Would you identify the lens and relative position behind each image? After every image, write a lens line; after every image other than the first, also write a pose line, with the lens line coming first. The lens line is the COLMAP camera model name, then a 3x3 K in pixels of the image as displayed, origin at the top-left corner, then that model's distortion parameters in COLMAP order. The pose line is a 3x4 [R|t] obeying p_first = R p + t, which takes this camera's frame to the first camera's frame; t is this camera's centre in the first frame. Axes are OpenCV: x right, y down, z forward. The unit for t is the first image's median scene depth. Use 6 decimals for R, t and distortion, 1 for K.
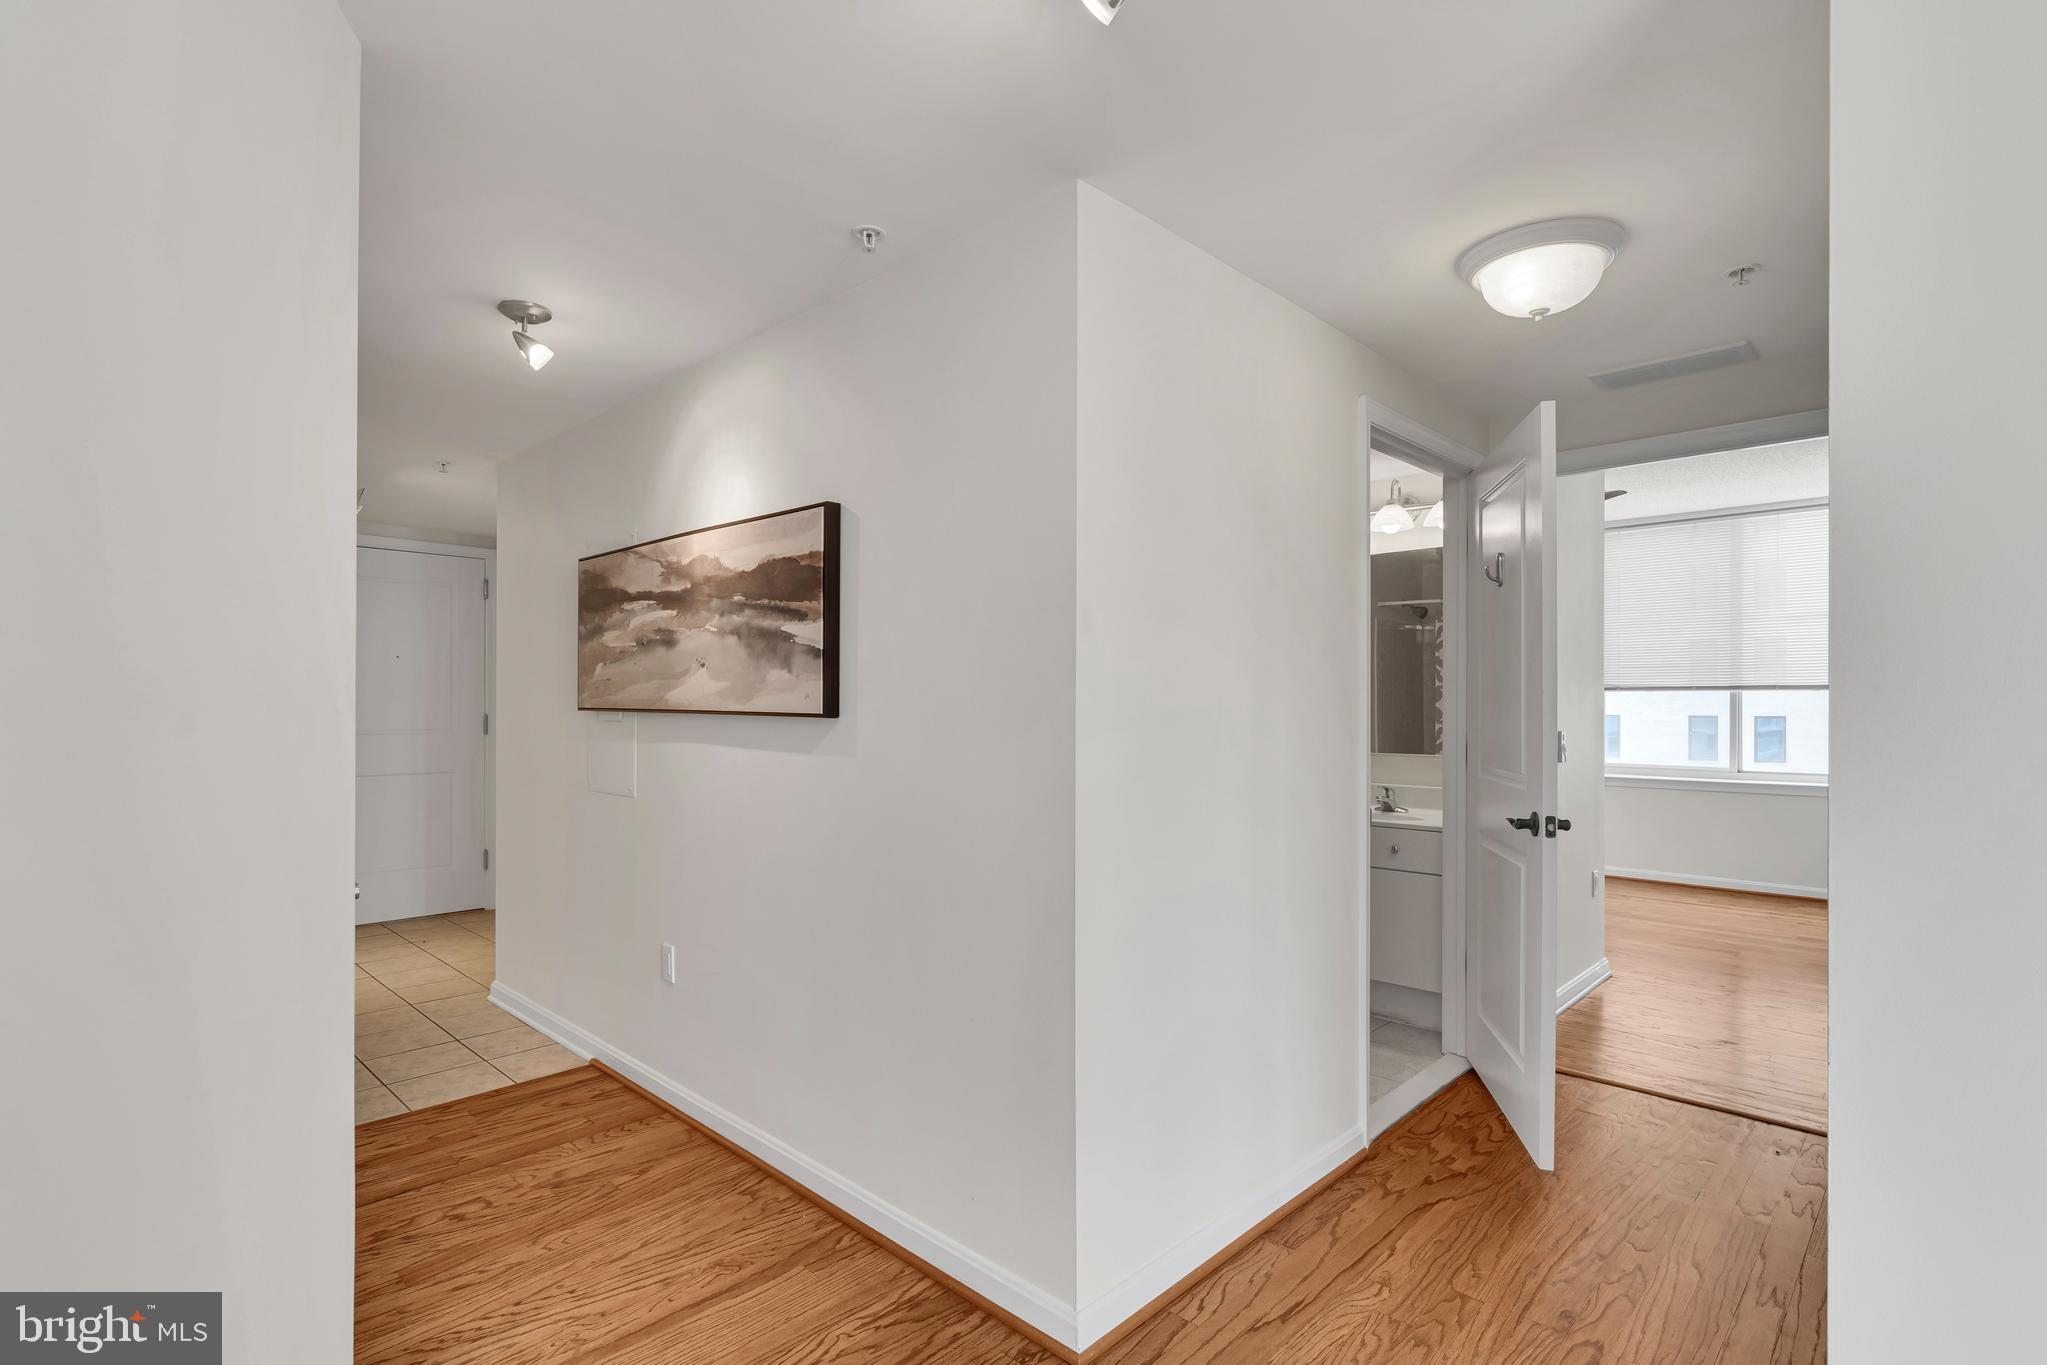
lens RADIAL K [[986.5, 0, 1012.7], [0, 986.5, 704.2], [0, 0, 1]] dist [0.005175, 0.001873]
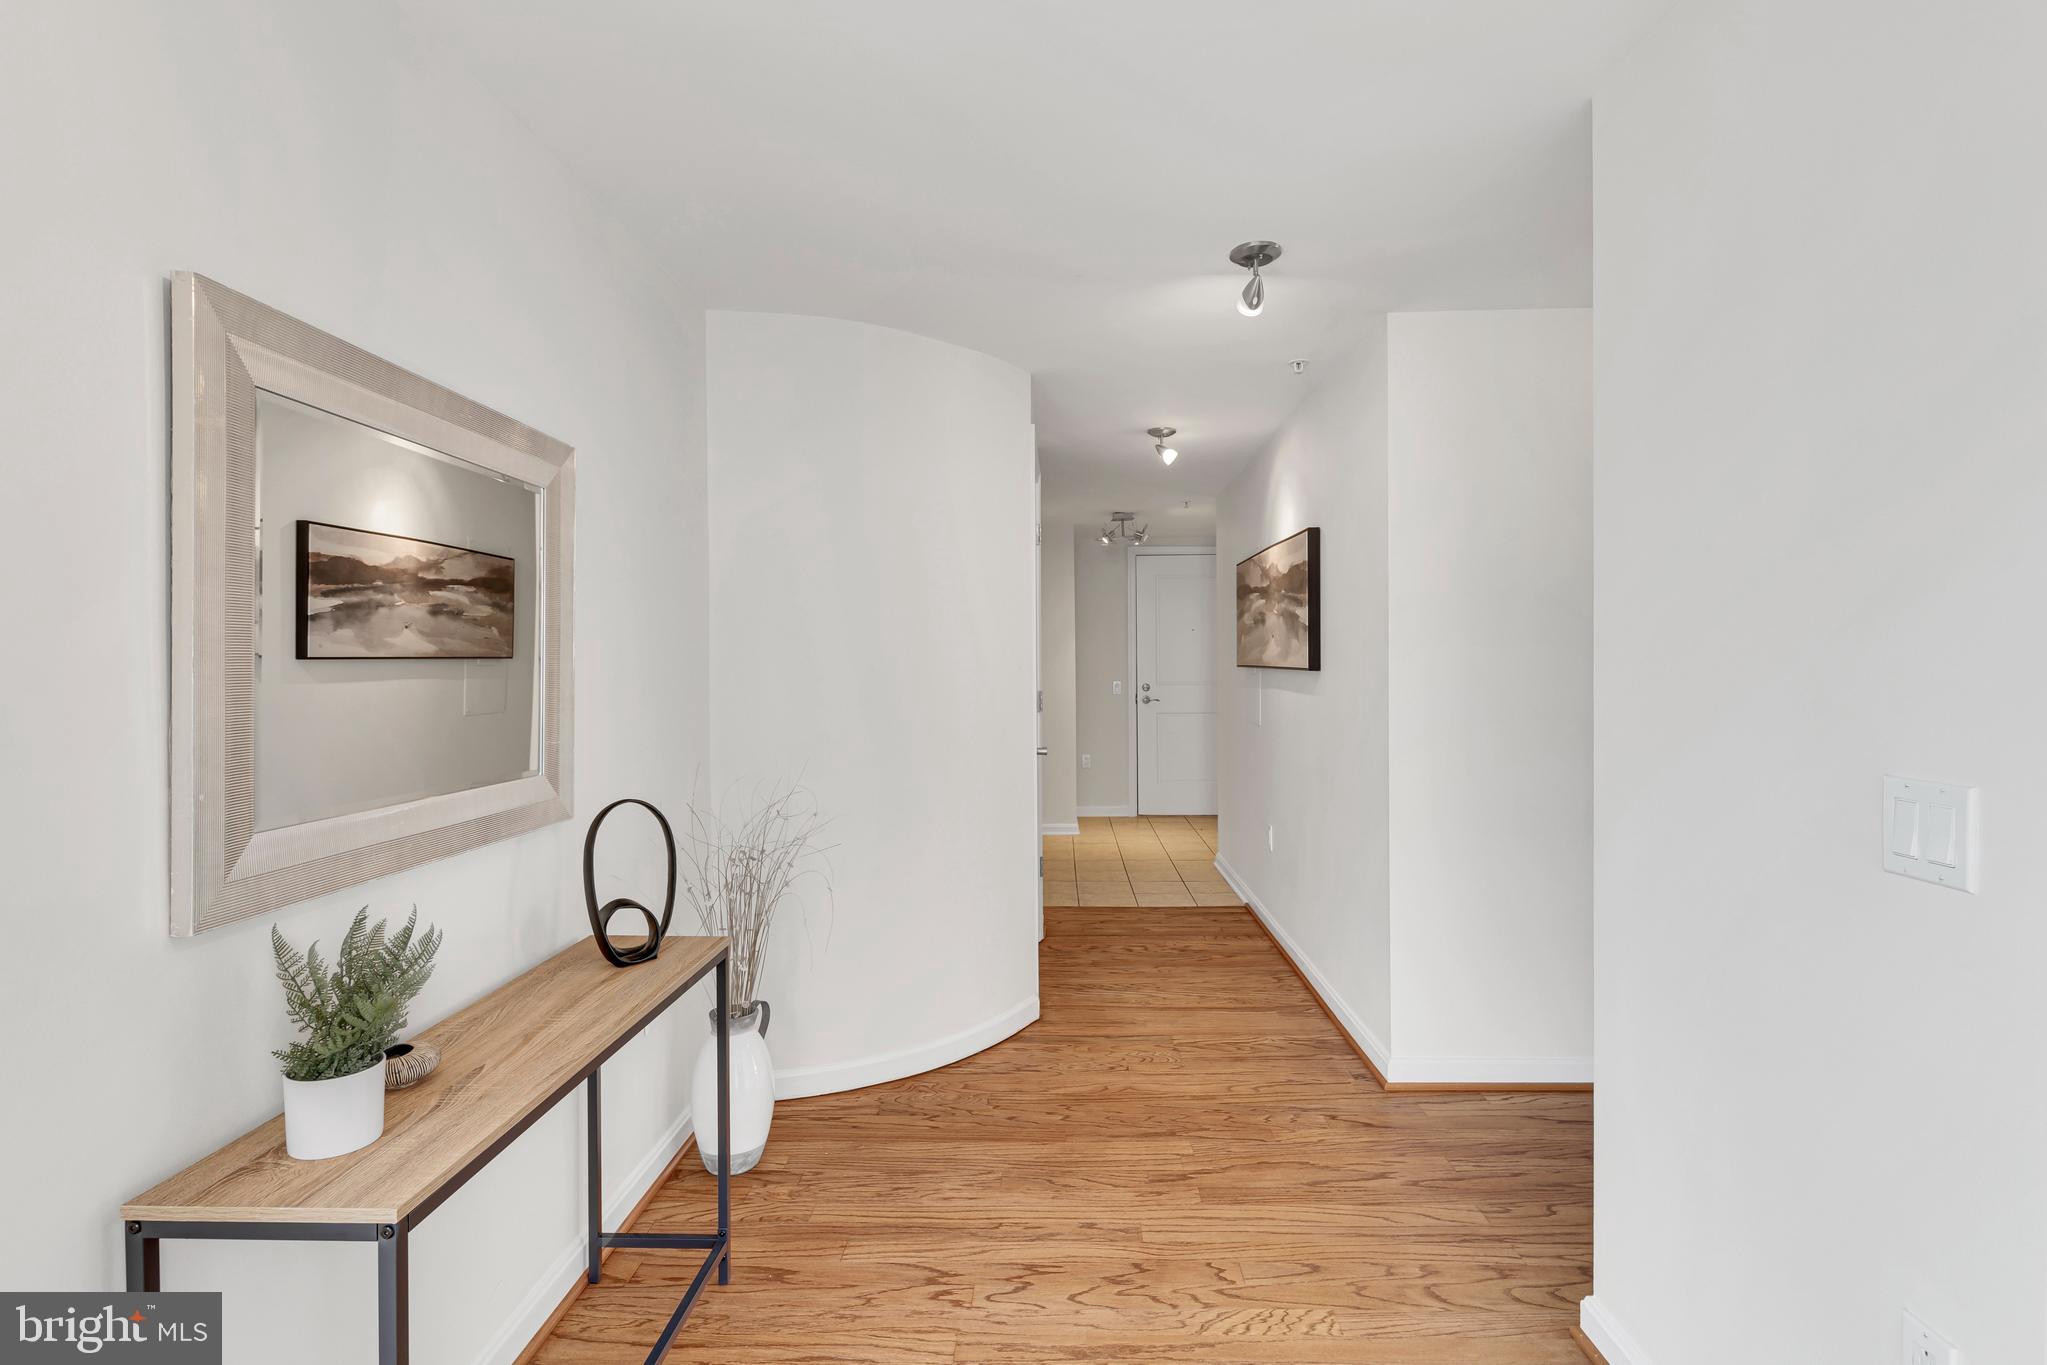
lens RADIAL K [[986.5, 0, 1051.3], [0, 986.5, 692.7], [0, 0, 1]] dist [0.005175, 0.001873]
pose [[0.697492, 0.012313, -0.716487, 0.559623], [0.011622, 0.999527, 0.028490, -0.000848], [0.716498, -0.028199, 0.697018, -0.305074]]
